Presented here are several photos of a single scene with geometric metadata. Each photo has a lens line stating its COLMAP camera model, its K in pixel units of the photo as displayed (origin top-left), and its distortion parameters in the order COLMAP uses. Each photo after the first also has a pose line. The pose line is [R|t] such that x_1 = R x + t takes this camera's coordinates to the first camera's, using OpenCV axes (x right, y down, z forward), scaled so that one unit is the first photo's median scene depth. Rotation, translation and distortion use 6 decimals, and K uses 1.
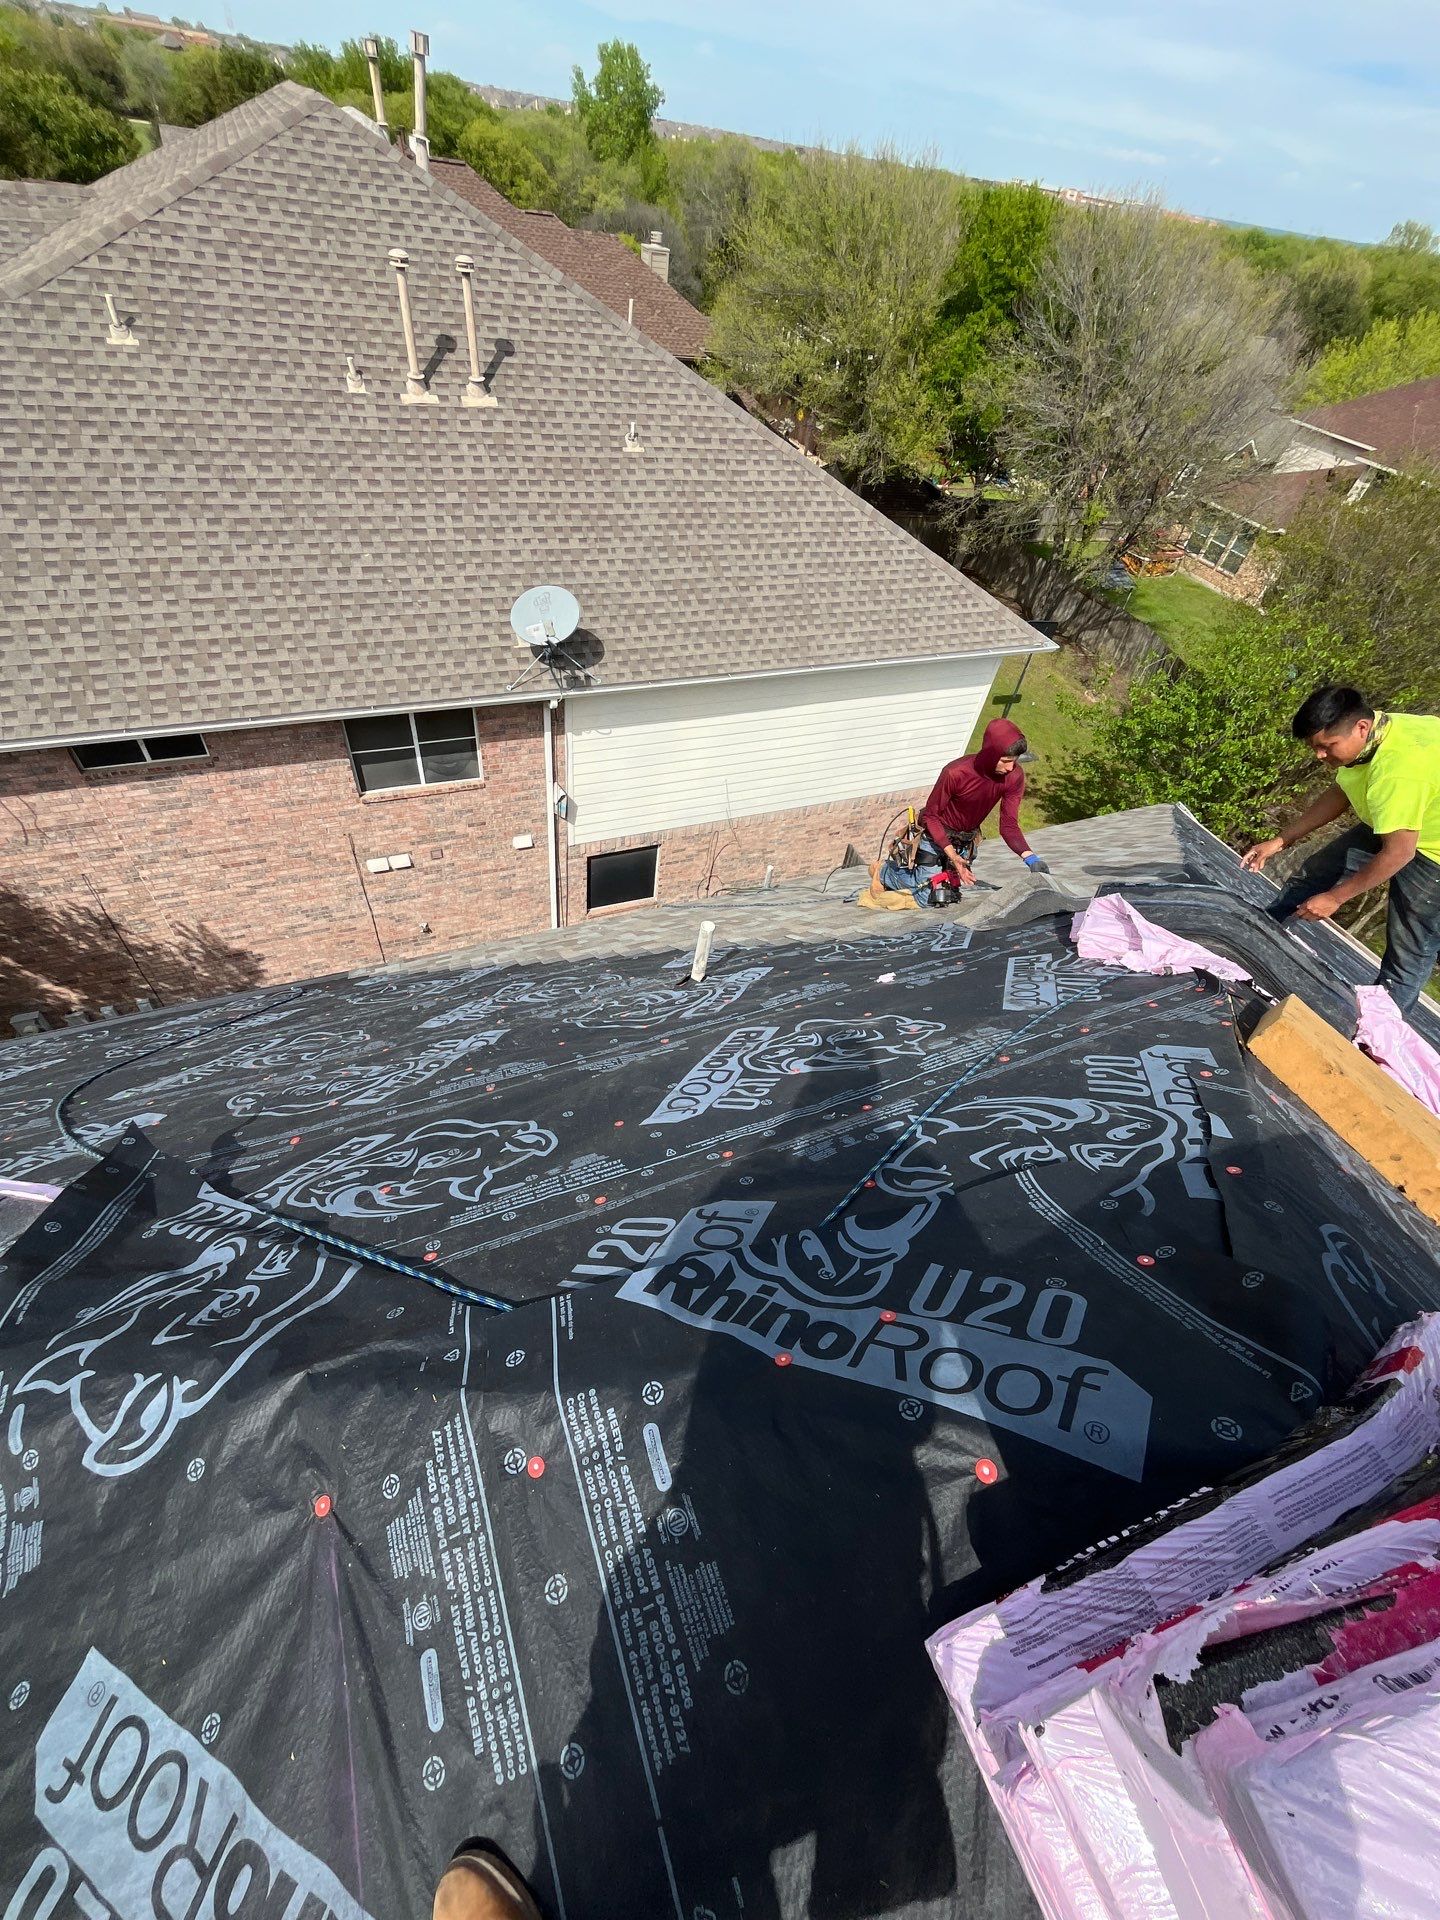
lens RADIAL K [[772.1, 0, 717.6], [0, 772.1, 949.8], [0, 0, 1]] dist [-0.001803, -0.000691]
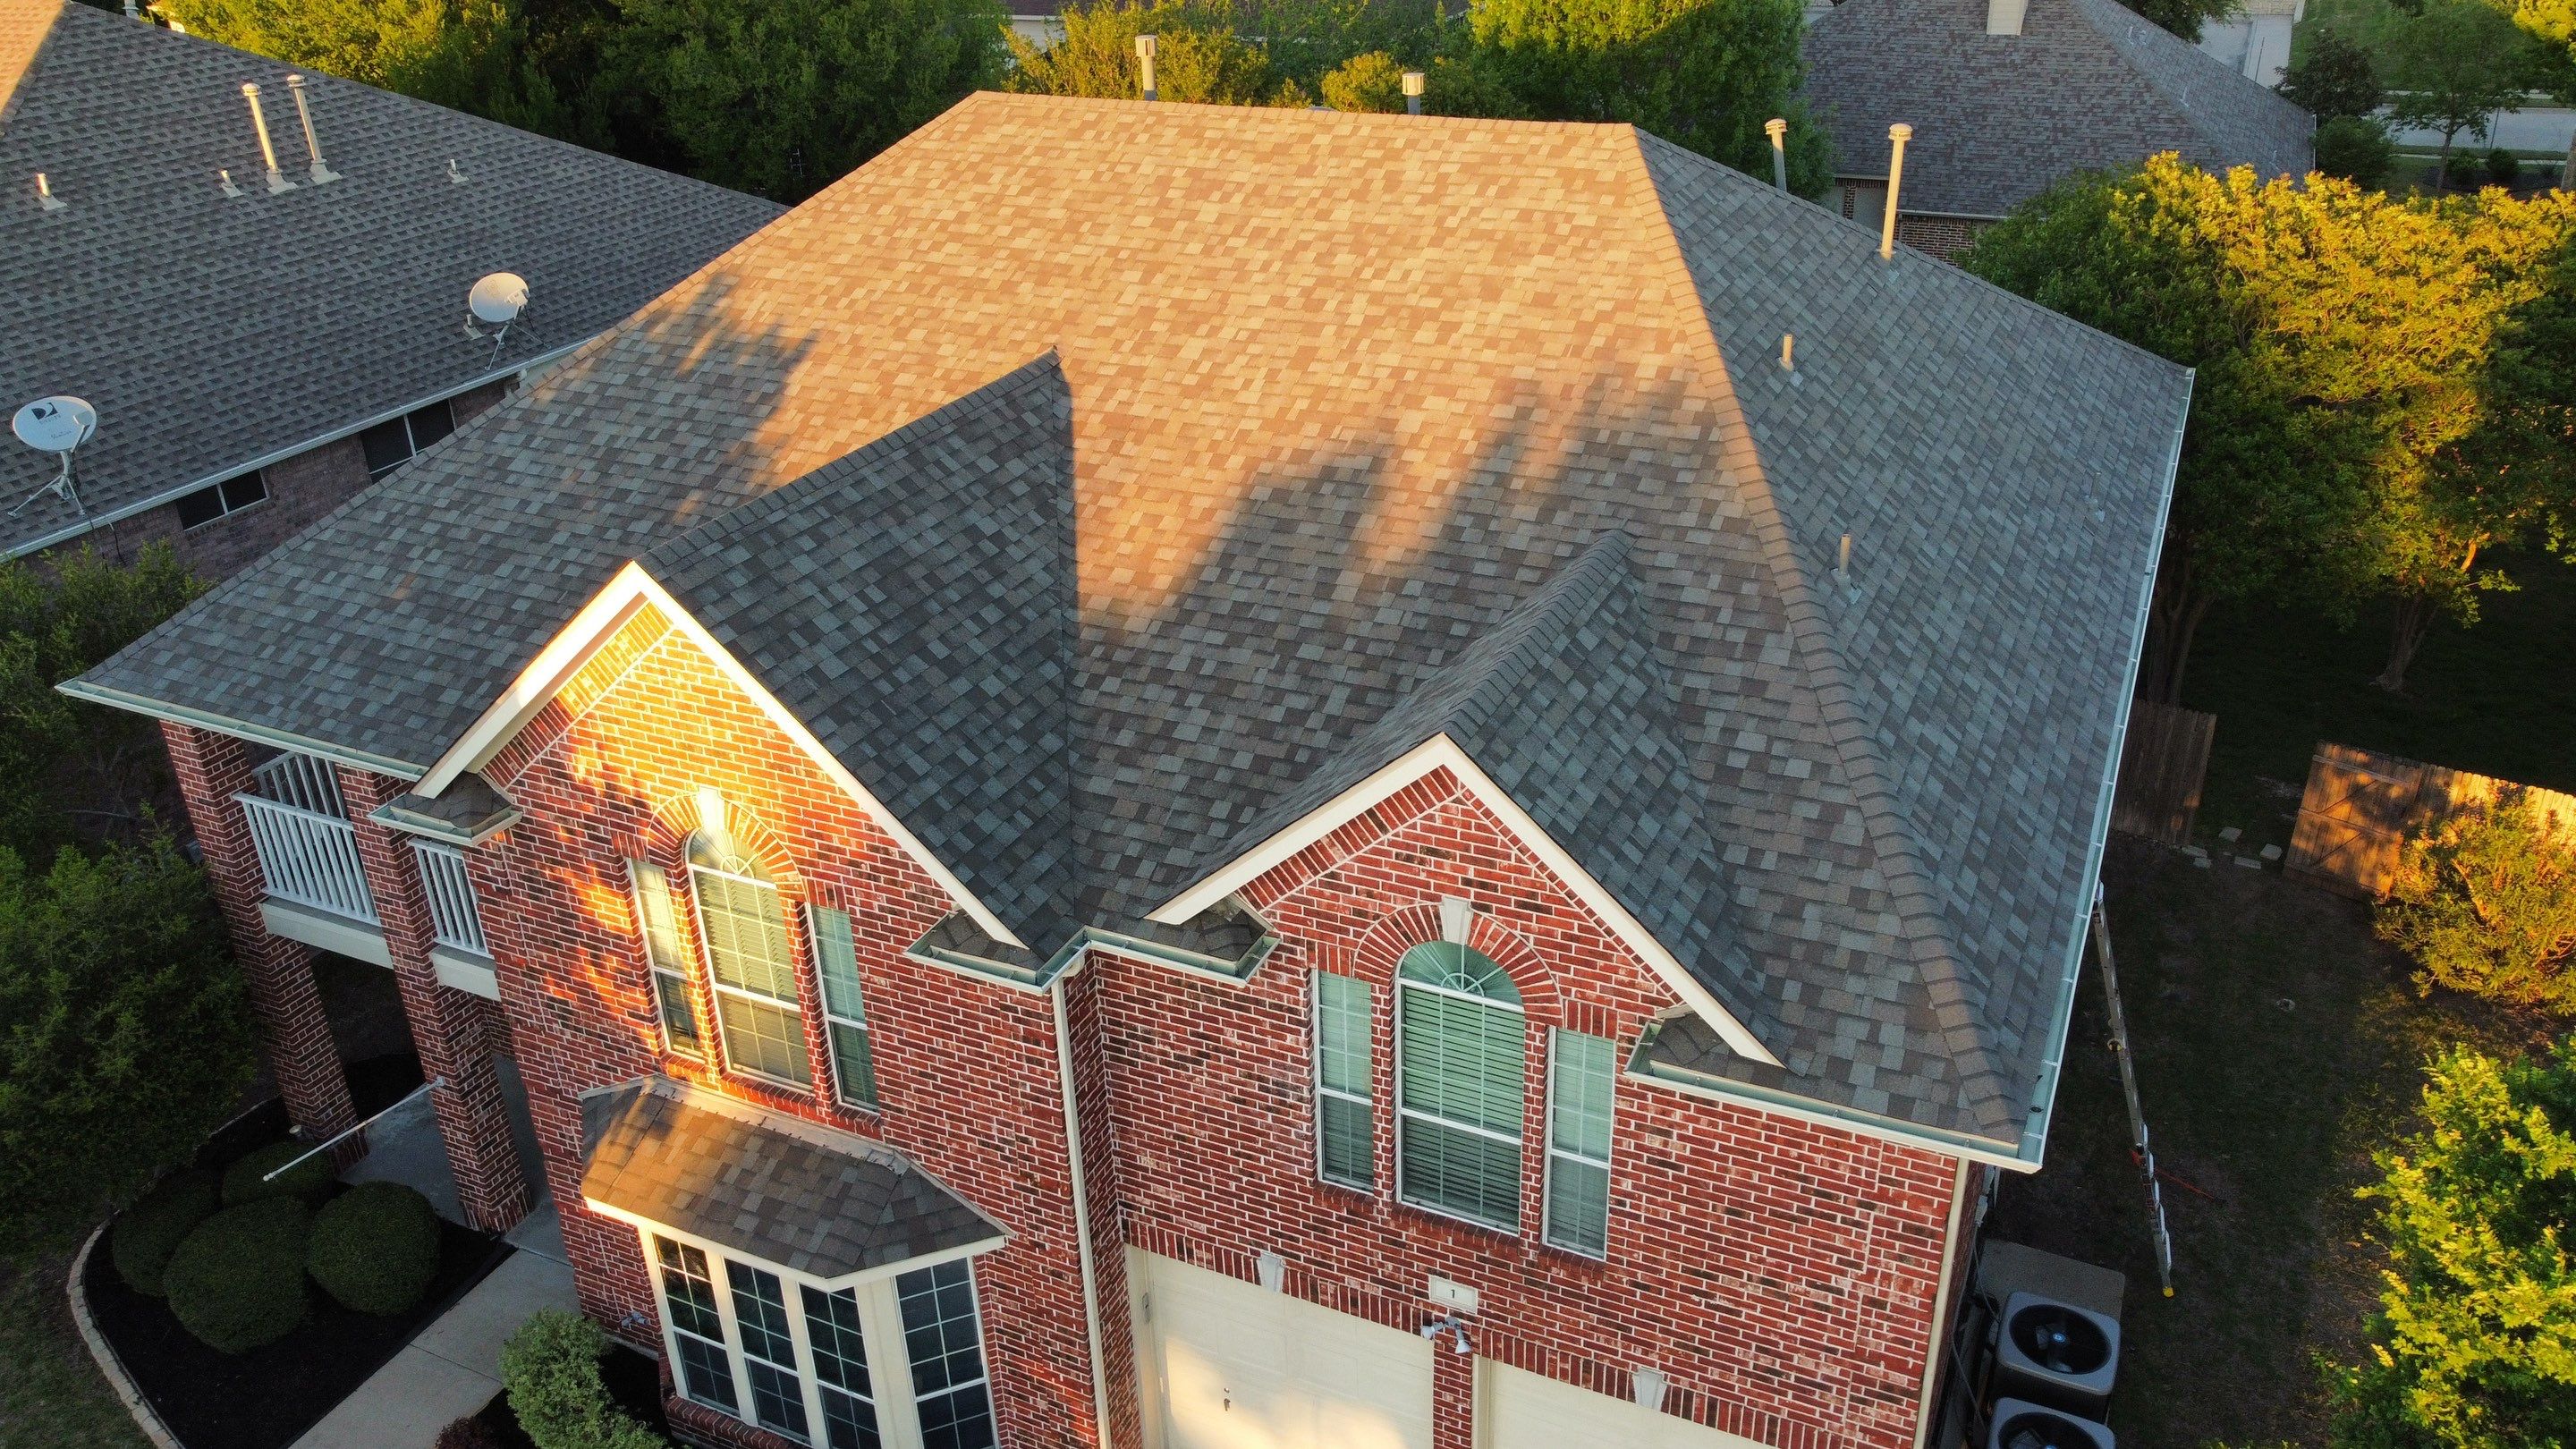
lens RADIAL K [[1955.8, 0, 1289.6], [0, 1955.8, 732.8], [0, 0, 1]] dist [-0.000118, -0.005018]
pose [[0.734979, -0.432053, 0.522623, -1.296524], [0.571753, 0.809229, -0.135082, 1.278385], [-0.364560, 0.398094, 0.841794, -1.791744]]
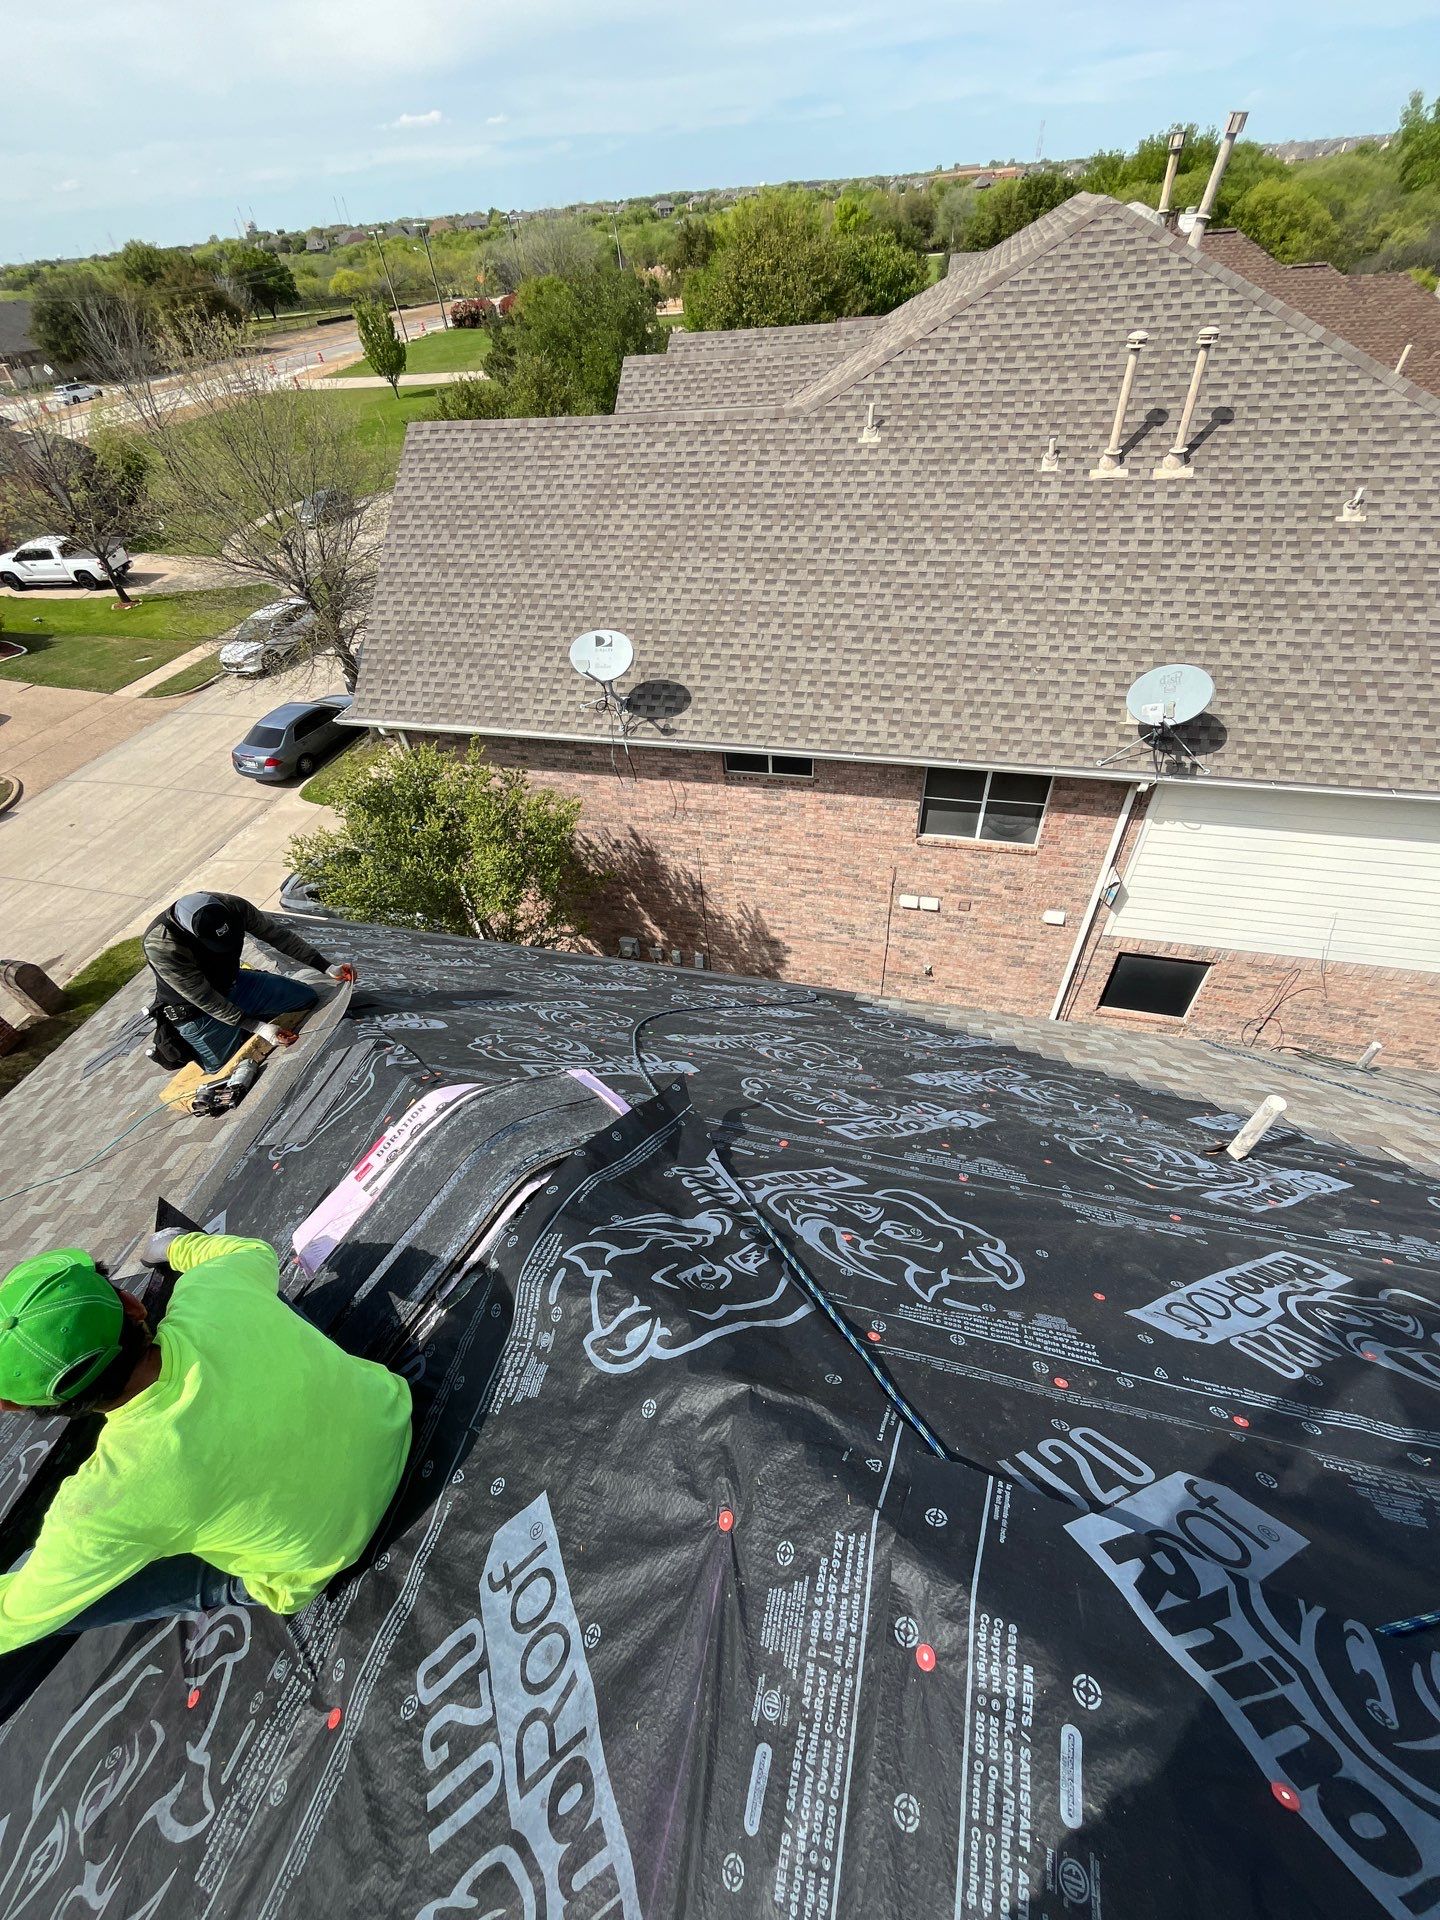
lens RADIAL K [[772.1, 0, 722.8], [0, 772.1, 951.4], [0, 0, 1]] dist [-0.001803, -0.000691]
pose [[0.767109, 0.299840, -0.567134, -0.019430], [-0.334681, 0.941259, 0.044946, -0.009339], [0.547296, 0.155330, 0.822399, -0.000916]]
